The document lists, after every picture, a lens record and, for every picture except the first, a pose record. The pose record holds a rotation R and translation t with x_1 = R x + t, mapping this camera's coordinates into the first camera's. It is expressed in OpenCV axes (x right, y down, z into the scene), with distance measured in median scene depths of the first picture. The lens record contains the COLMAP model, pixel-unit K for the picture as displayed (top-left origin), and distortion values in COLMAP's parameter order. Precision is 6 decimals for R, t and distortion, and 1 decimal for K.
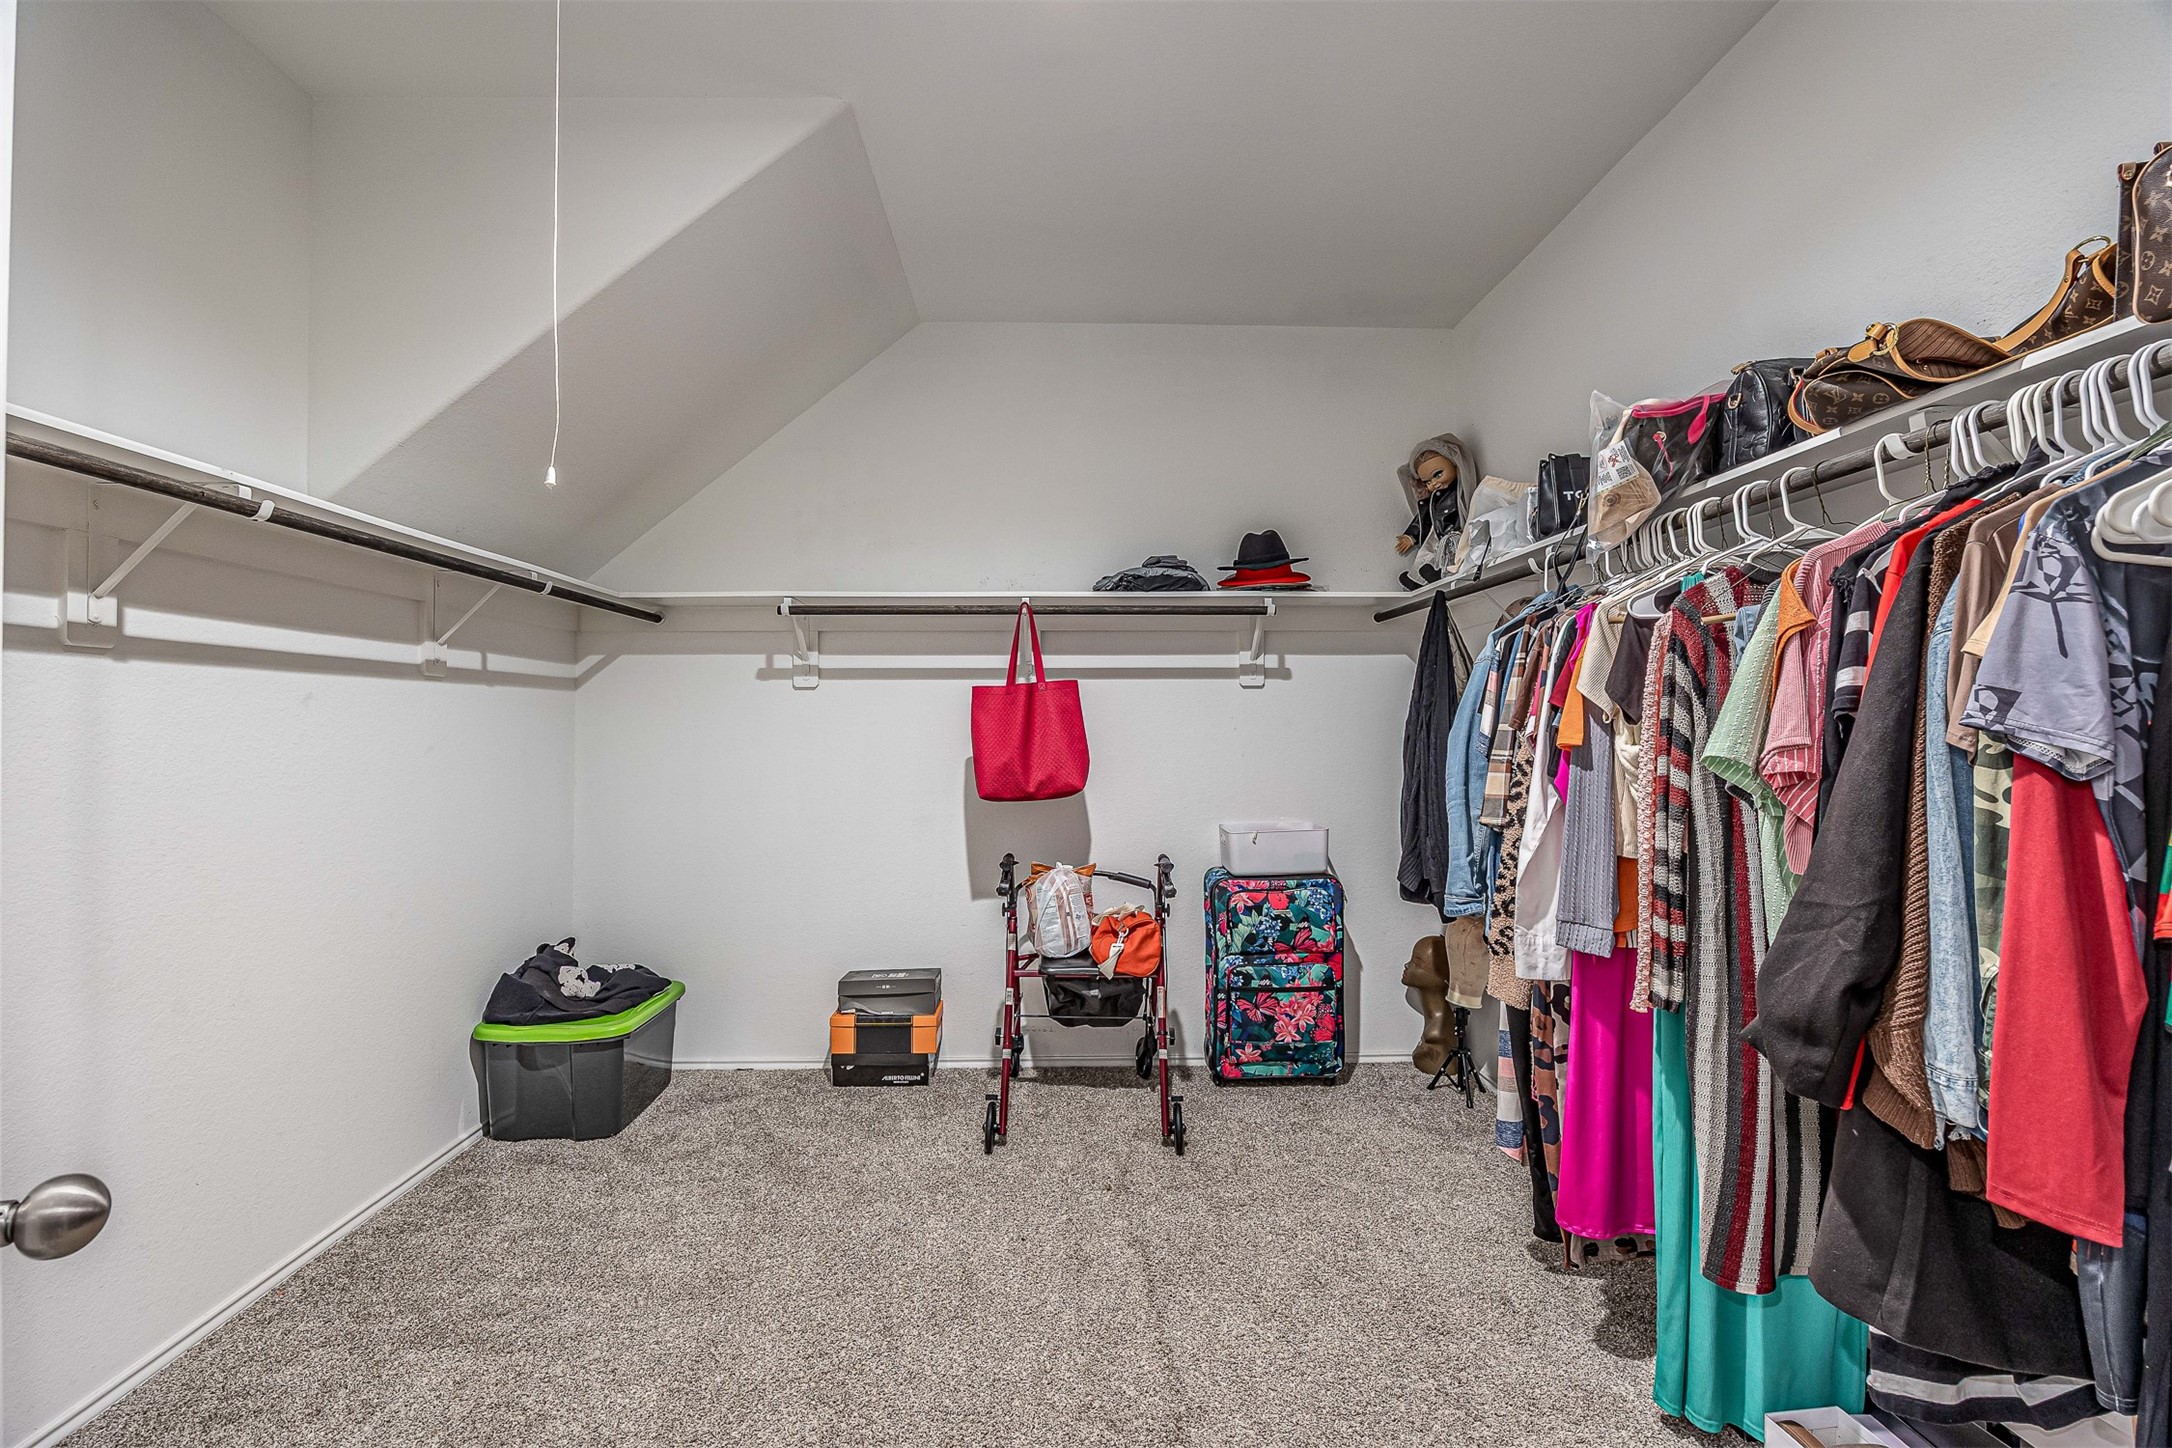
lens RADIAL K [[930.4, 0, 1076.6], [0, 930.4, 711.2], [0, 0, 1]] dist [-0.014625, 0.000783]
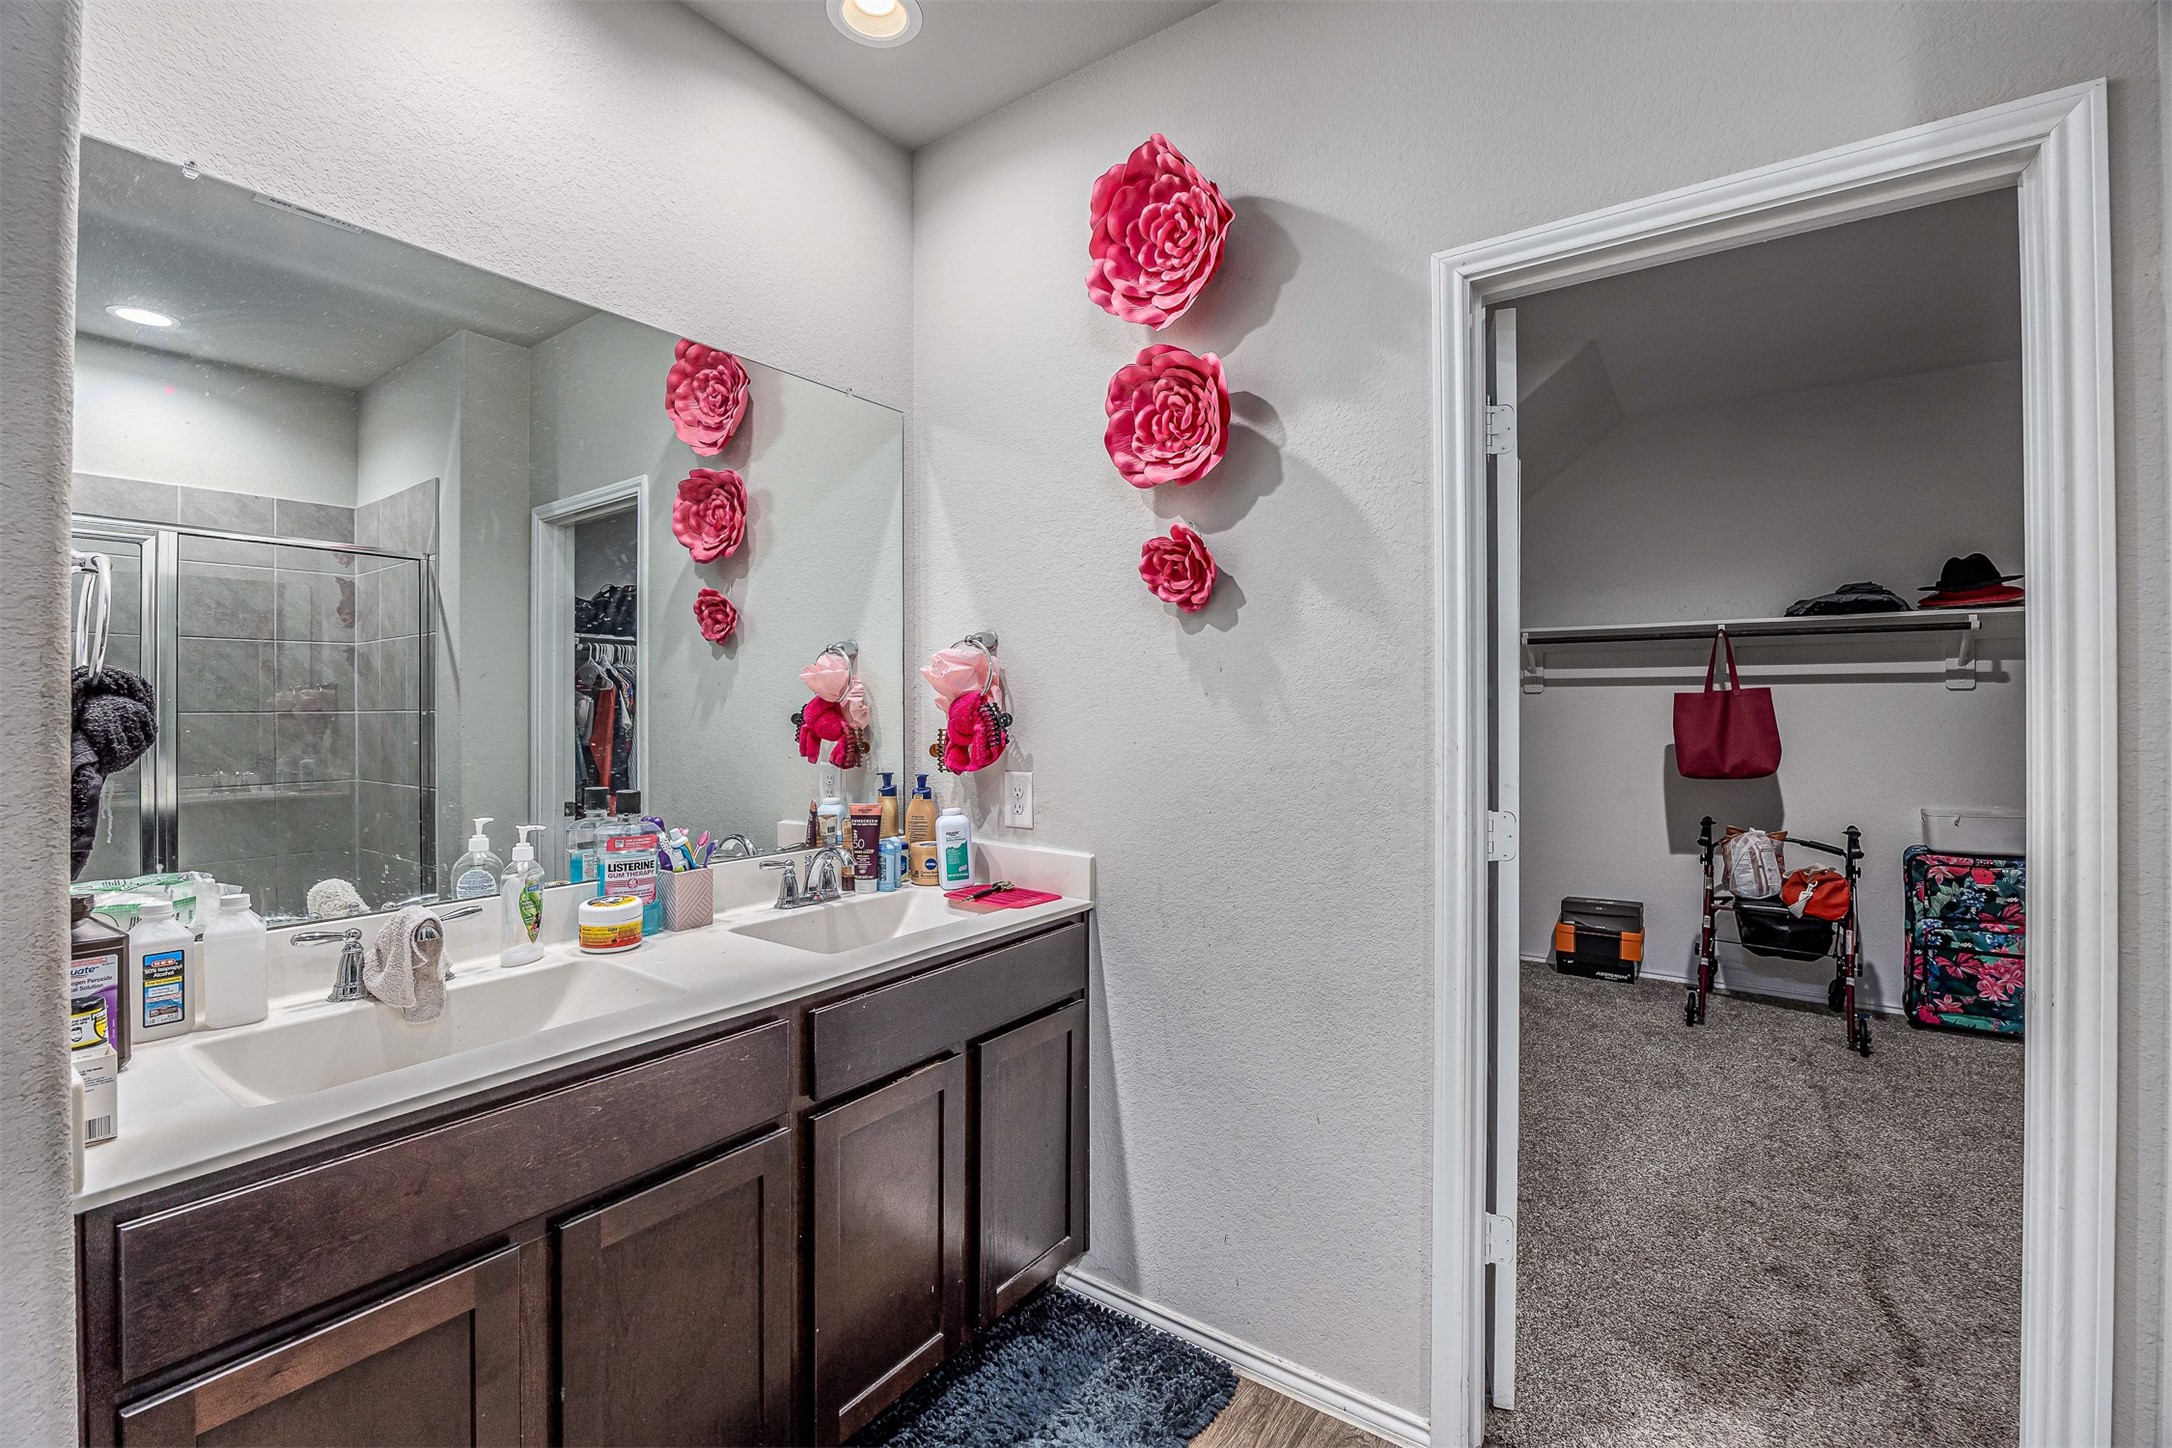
lens RADIAL K [[930.4, 0, 1076.6], [0, 930.4, 711.2], [0, 0, 1]] dist [-0.014625, 0.000783]
pose [[0.796807, 0.003475, -0.604223, 0.007757], [0.008410, 0.999823, 0.016840, -0.029540], [0.604175, -0.018500, 0.796637, -0.583717]]
